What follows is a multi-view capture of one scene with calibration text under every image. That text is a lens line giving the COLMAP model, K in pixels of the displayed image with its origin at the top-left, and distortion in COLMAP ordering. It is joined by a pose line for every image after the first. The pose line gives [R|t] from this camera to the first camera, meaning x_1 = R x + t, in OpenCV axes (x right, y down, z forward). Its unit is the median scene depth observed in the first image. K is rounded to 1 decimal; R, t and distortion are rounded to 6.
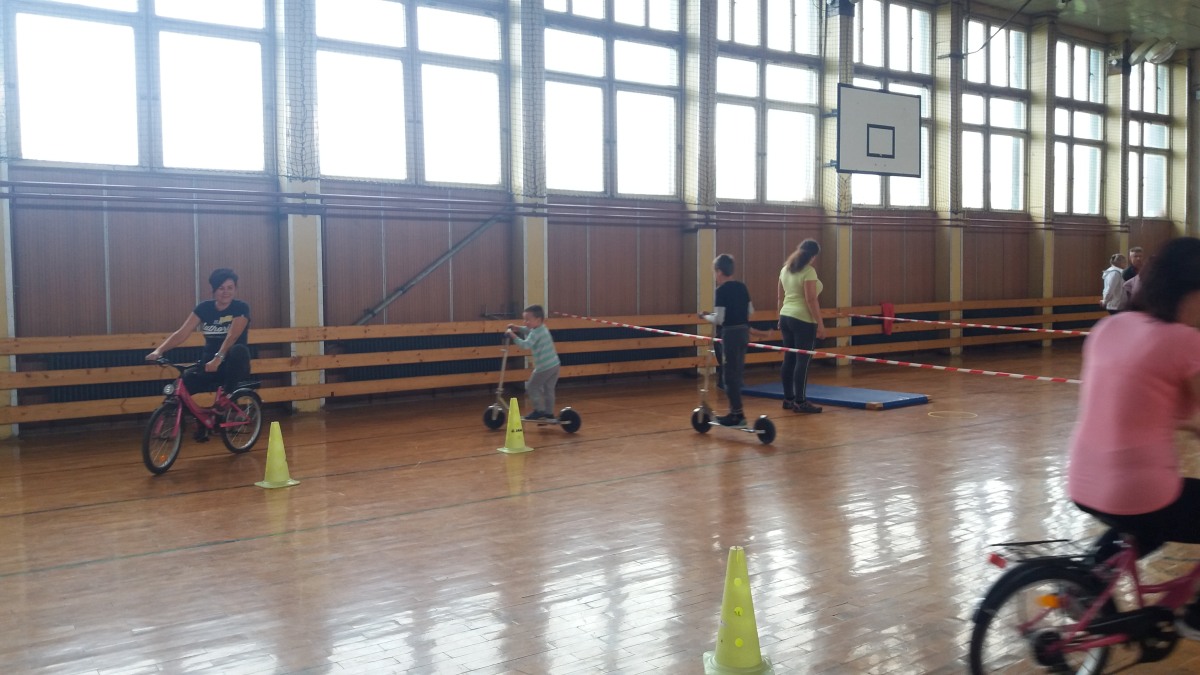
lens RADIAL K [[611.1, 0, 600.3], [0, 611.1, 318.5], [0, 0, 1]] dist [0.011102, -0.001158]
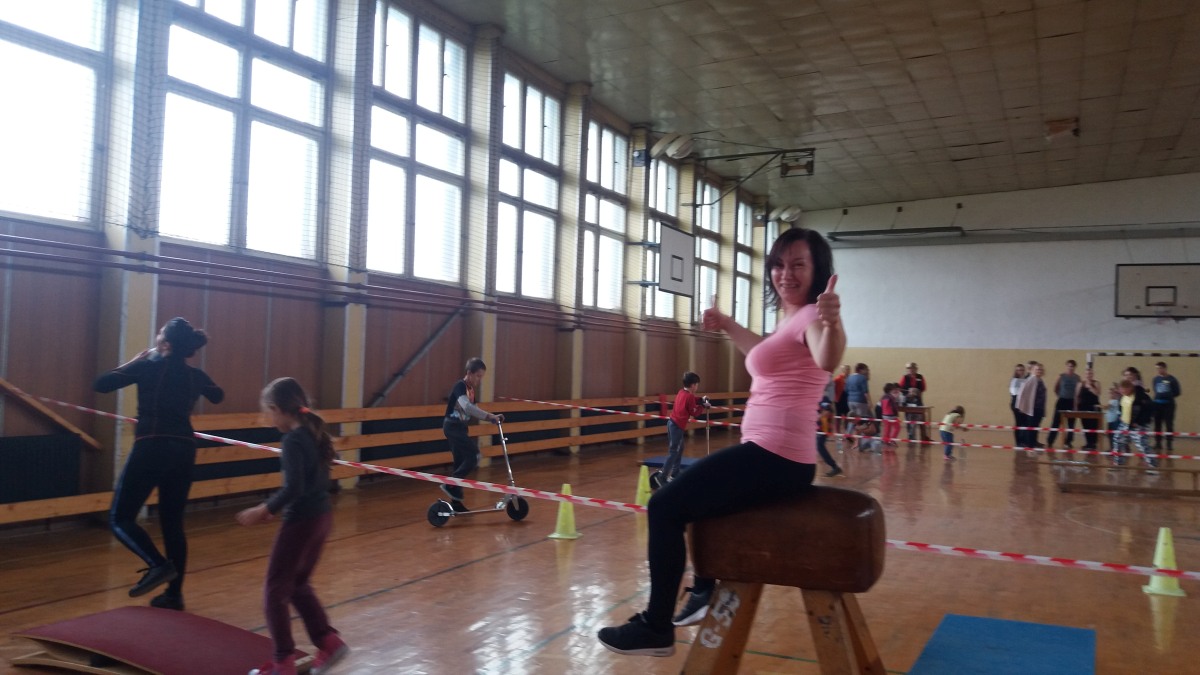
lens RADIAL K [[980.3, 0, 613.9], [0, 980.3, 337.6], [0, 0, 1]] dist [0.053244, -0.154203]
pose [[0.741126, 0.049878, 0.669510, -0.458232], [0.013350, 0.995944, -0.088975, 0.017746], [-0.671233, 0.074880, 0.737455, -0.203401]]
